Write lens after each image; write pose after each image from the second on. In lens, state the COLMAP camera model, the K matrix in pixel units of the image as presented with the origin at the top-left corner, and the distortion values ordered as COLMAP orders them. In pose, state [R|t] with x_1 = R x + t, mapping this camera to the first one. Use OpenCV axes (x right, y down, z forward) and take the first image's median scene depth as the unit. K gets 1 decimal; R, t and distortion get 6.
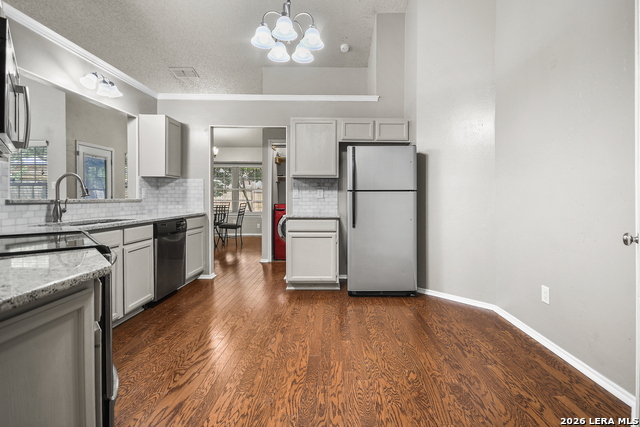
lens RADIAL K [[305.9, 0, 343.2], [0, 305.9, 196.0], [0, 0, 1]] dist [-0.000610, -0.003600]
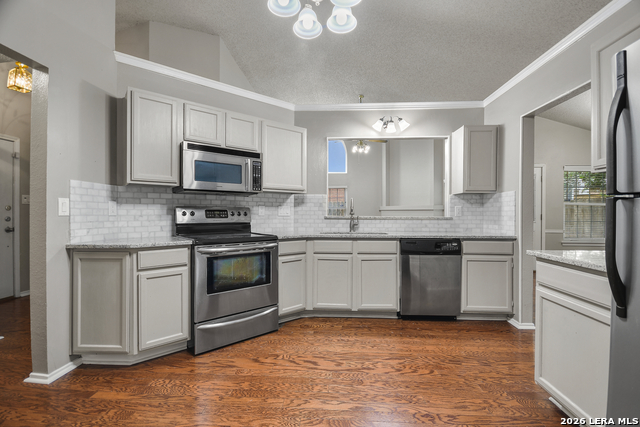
lens RADIAL K [[286.2, 0, 322.4], [0, 286.2, 213.1], [0, 0, 1]] dist [0.004719, -0.005781]
pose [[-0.085280, -0.004863, -0.996345, 0.319129], [0.000570, 0.999988, -0.004930, 0.001443], [0.996357, -0.000988, -0.085276, 0.675809]]
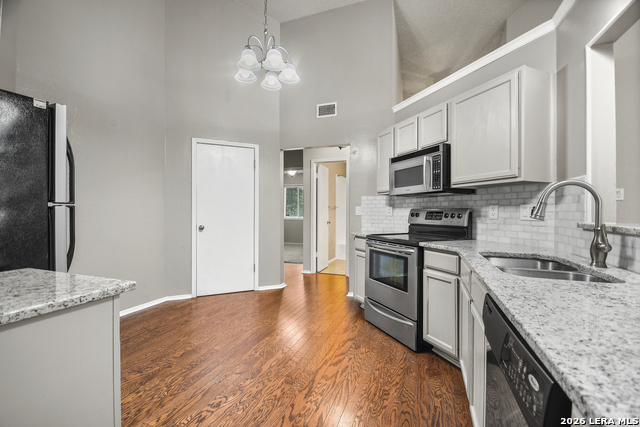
lens RADIAL K [[286.2, 0, 320.8], [0, 286.2, 213.7], [0, 0, 1]] dist [0.004719, -0.005781]
pose [[-0.924993, -0.009507, 0.379866, -0.460572], [-0.008648, 0.999955, 0.003968, -0.005954], [-0.379886, 0.000385, -0.925033, 1.165295]]
